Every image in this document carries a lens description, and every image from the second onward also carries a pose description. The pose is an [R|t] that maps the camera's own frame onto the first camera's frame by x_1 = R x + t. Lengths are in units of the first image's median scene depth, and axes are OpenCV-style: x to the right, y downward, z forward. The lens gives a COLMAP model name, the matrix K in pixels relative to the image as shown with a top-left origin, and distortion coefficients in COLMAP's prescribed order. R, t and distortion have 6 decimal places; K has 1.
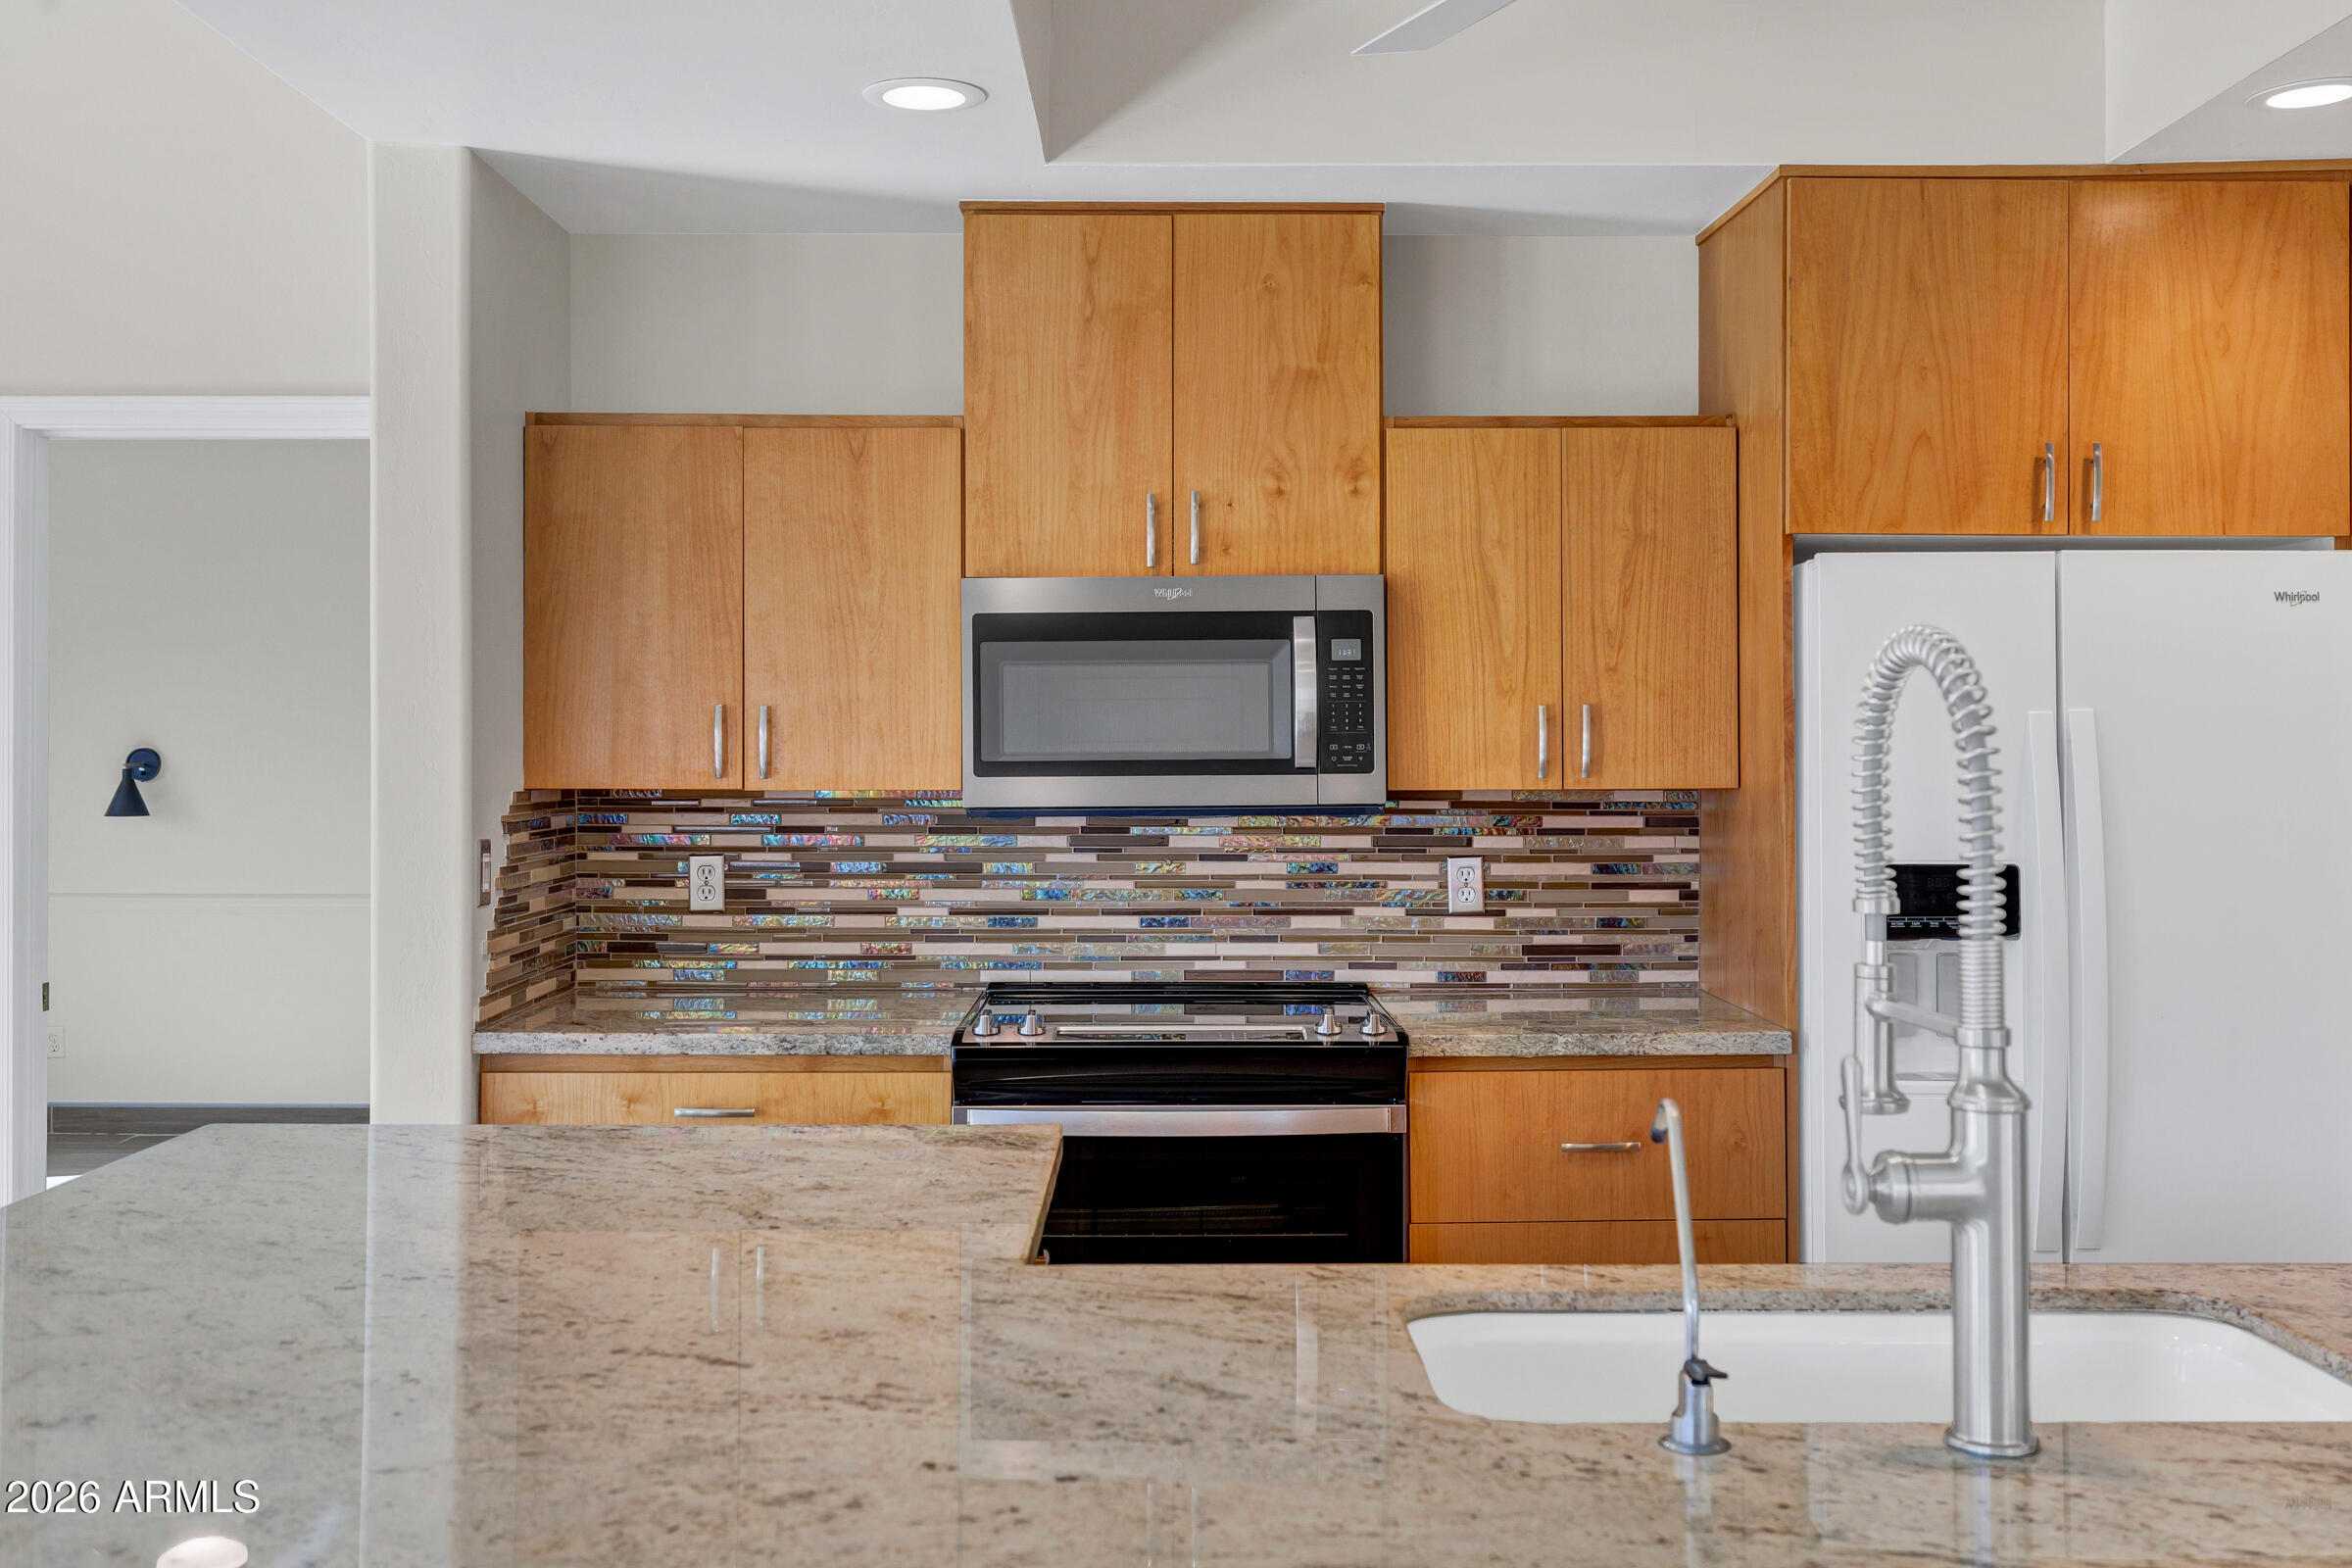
lens RADIAL K [[2336.5, 0, 1175.4], [0, 2336.5, 727.6], [0, 0, 1]] dist [0.013019, 0.008058]
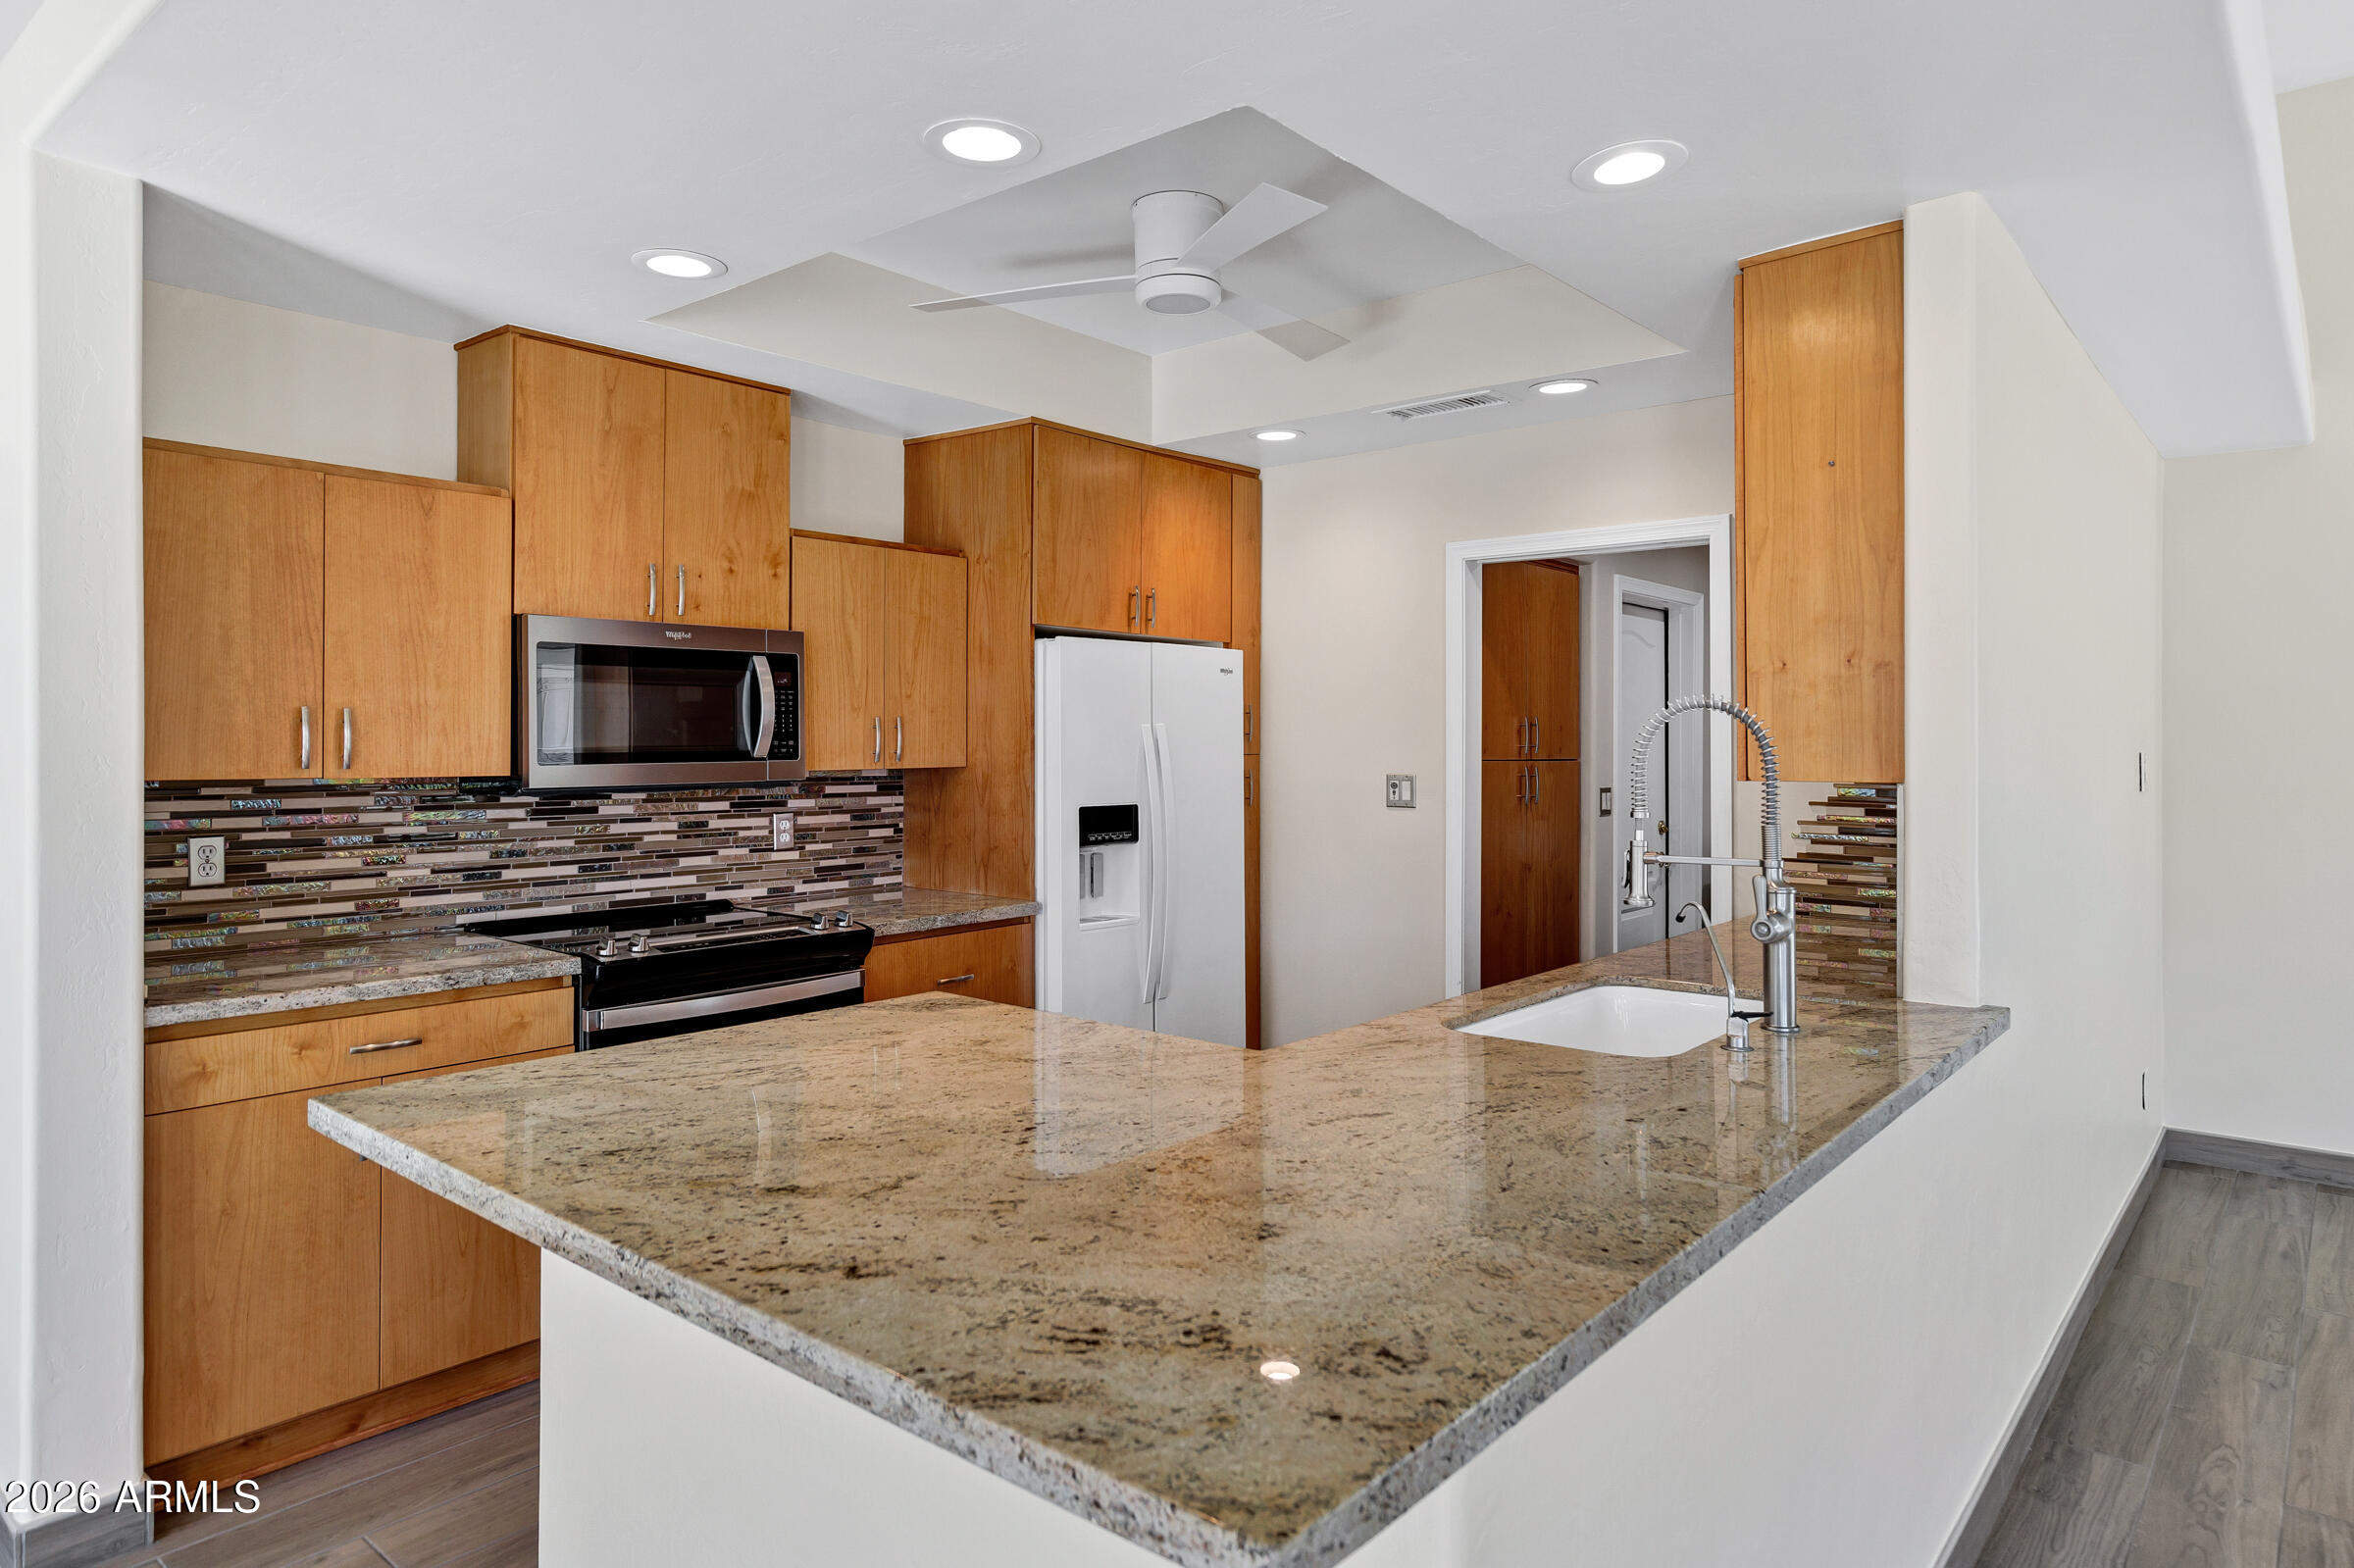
lens RADIAL K [[1397.9, 0, 1182.2], [0, 1397.9, 738.8], [0, 0, 1]] dist [0.007975, 0.000824]
pose [[0.651455, 0.002650, 0.758683, -0.423412], [-0.006089, 0.999980, 0.001735, 0.002464], [-0.758663, -0.005750, 0.651458, 0.194950]]
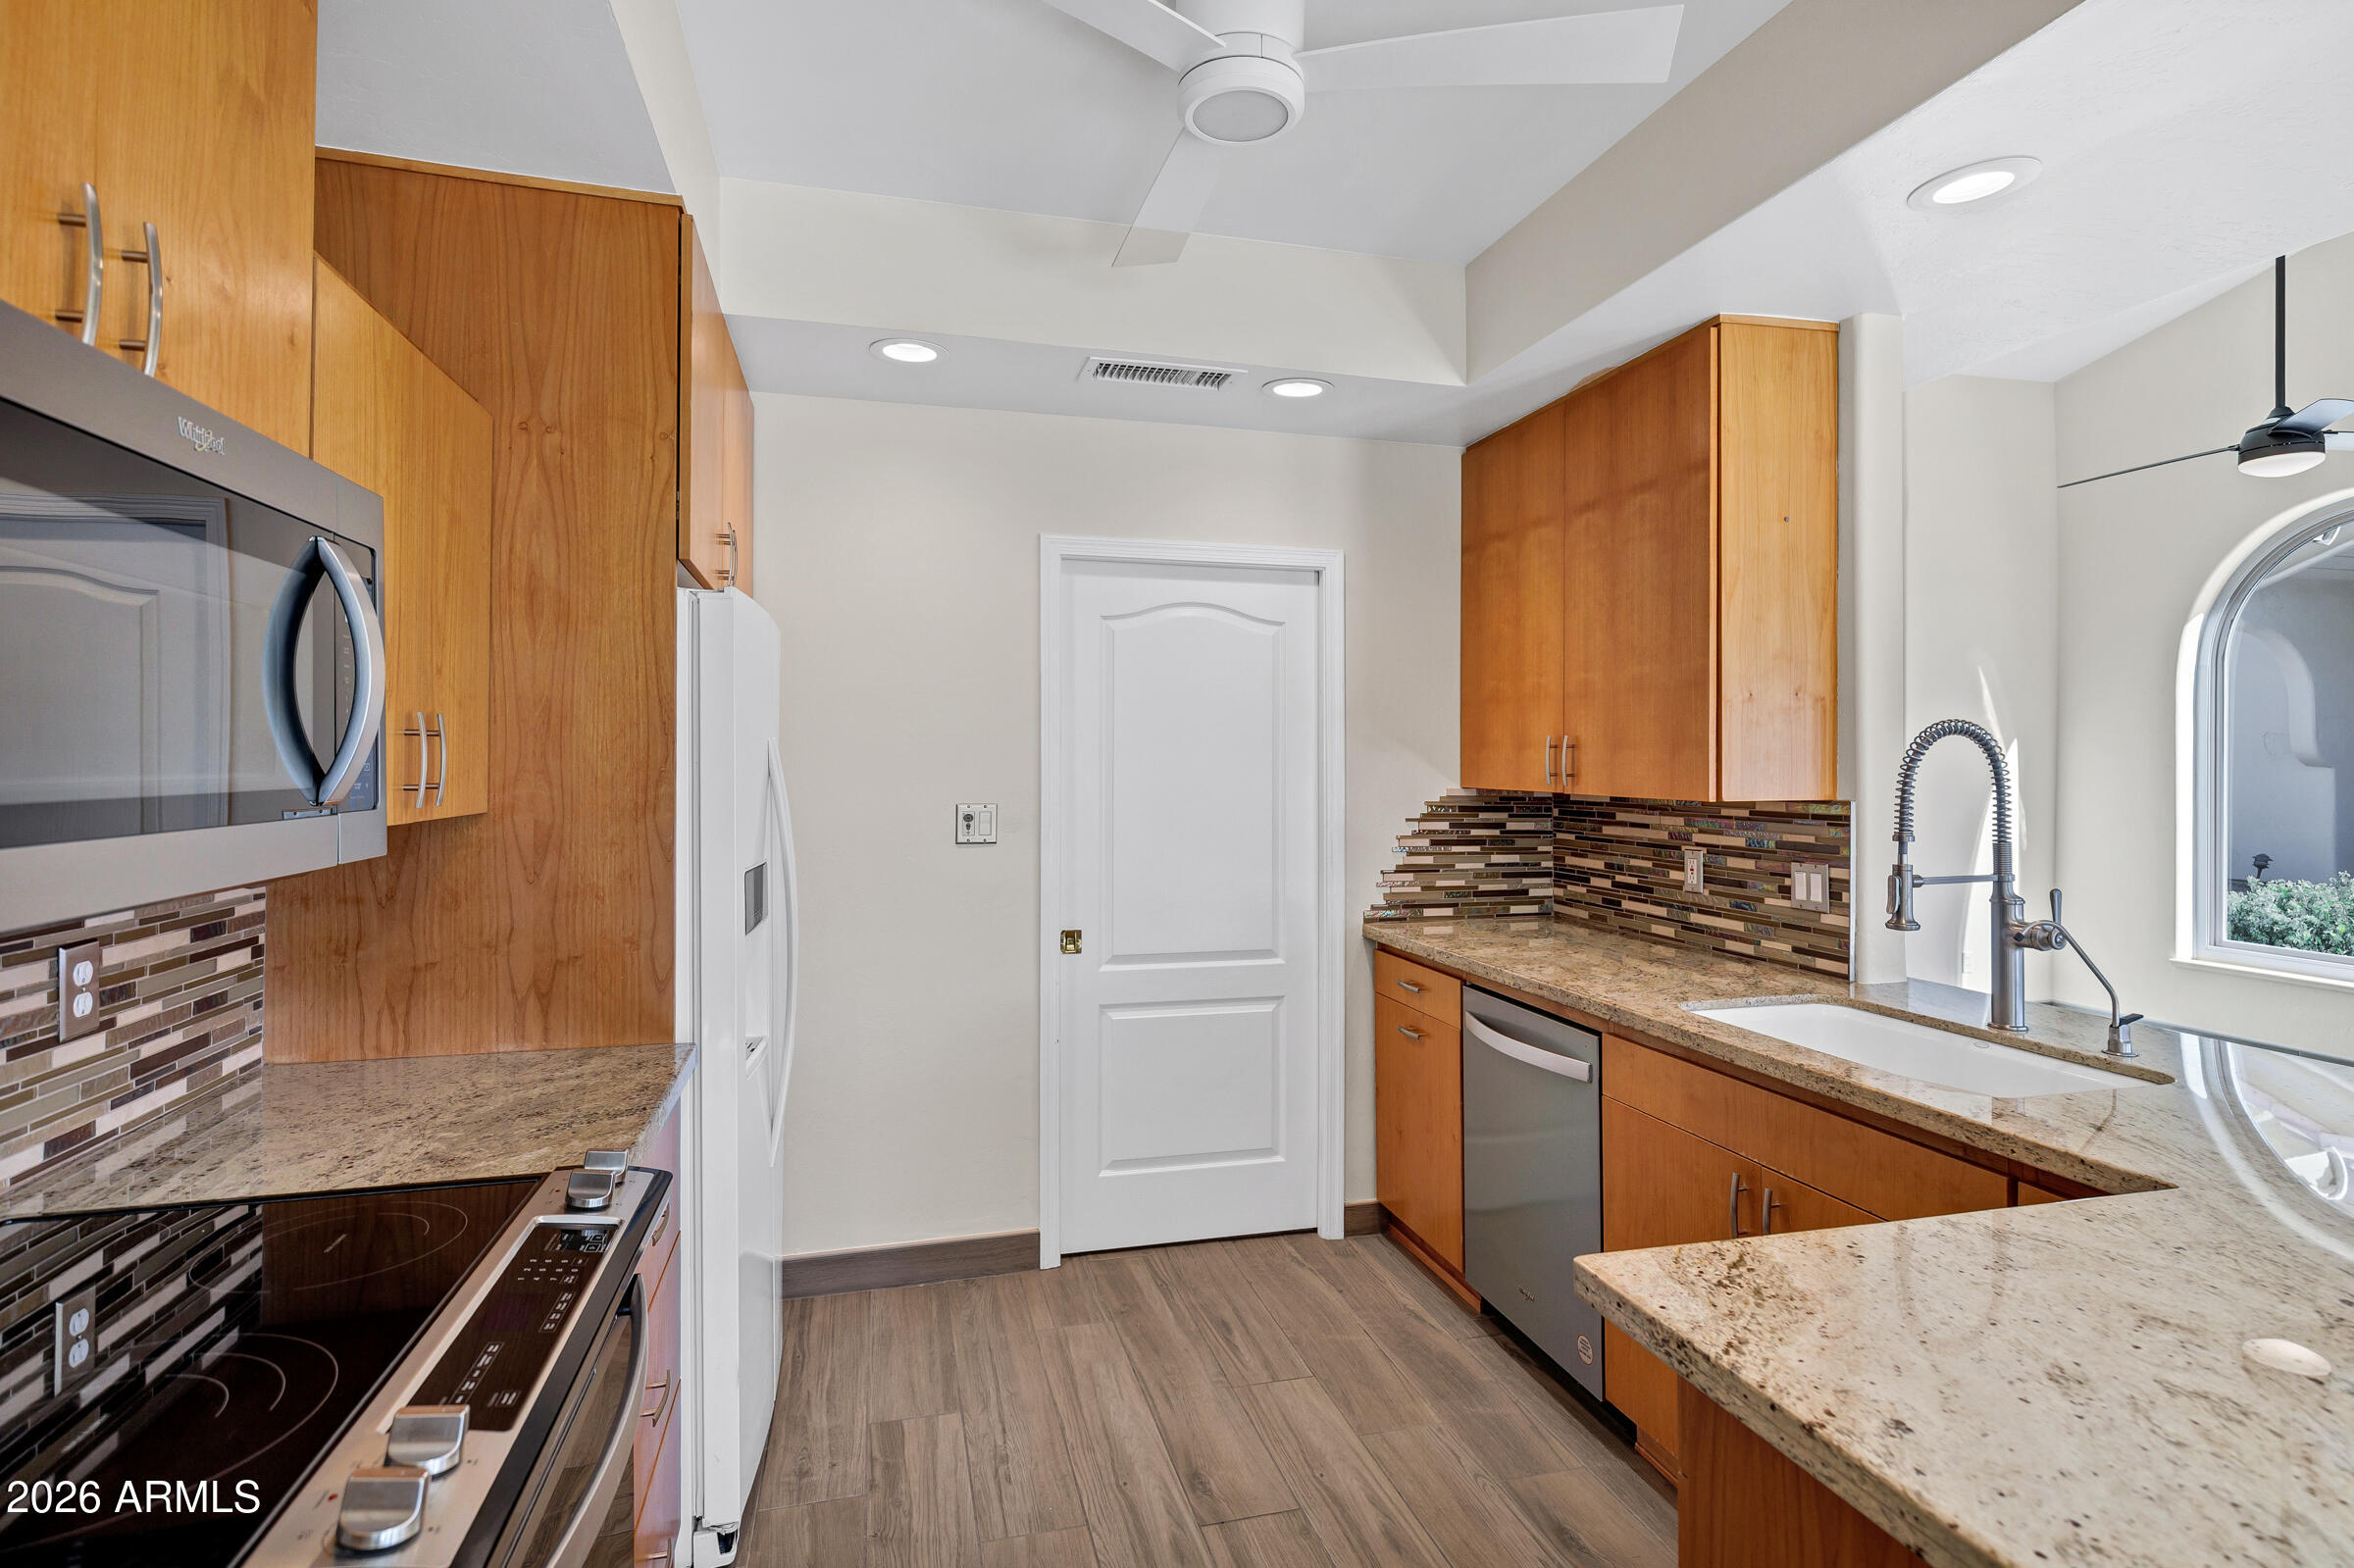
lens RADIAL K [[1177.7, 0, 1179.3], [0, 1177.7, 761.4], [0, 0, 1]] dist [0.000966, -0.000390]
pose [[-0.247976, 0.002934, 0.968762, -0.260621], [-0.006408, 0.999969, -0.004669, 0.006187], [-0.968745, -0.007366, -0.247949, 0.816737]]
